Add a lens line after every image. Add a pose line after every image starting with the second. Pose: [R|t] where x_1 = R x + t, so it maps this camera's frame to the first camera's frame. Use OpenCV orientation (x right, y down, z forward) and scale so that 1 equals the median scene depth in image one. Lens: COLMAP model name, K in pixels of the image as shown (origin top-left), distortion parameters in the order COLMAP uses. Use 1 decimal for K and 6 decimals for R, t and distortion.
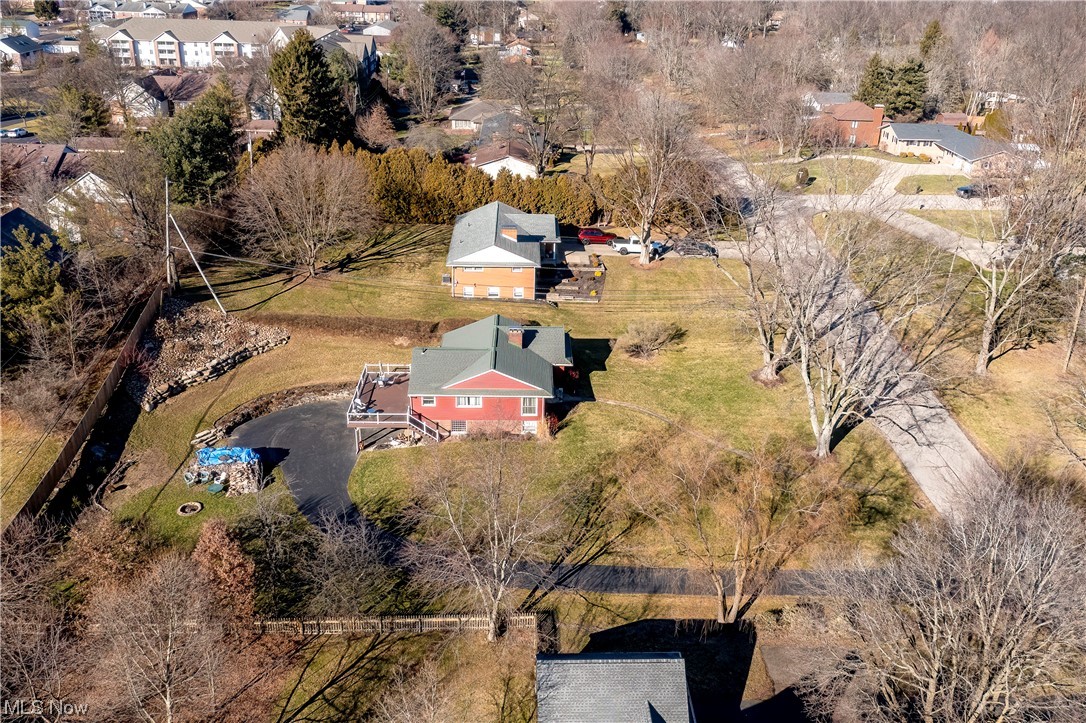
lens RADIAL K [[911.5, 0, 589.9], [0, 911.5, 361.5], [0, 0, 1]] dist [0.011055, 0.009775]
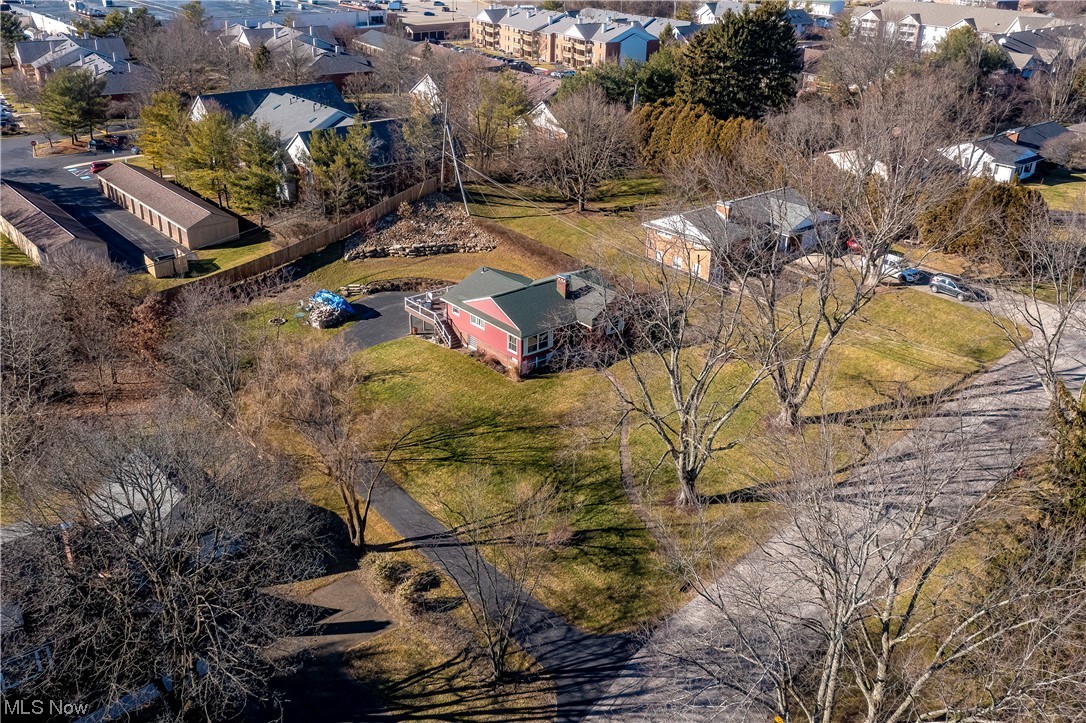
lens RADIAL K [[951.5, 0, 543.0], [0, 951.5, 361.5], [0, 0, 1]] dist [-0.010130, -0.000237]
pose [[0.592657, 0.320238, -0.739057, 0.687020], [-0.325507, 0.934524, 0.143908, -0.090733], [0.736751, 0.155280, 0.658092, 0.302062]]
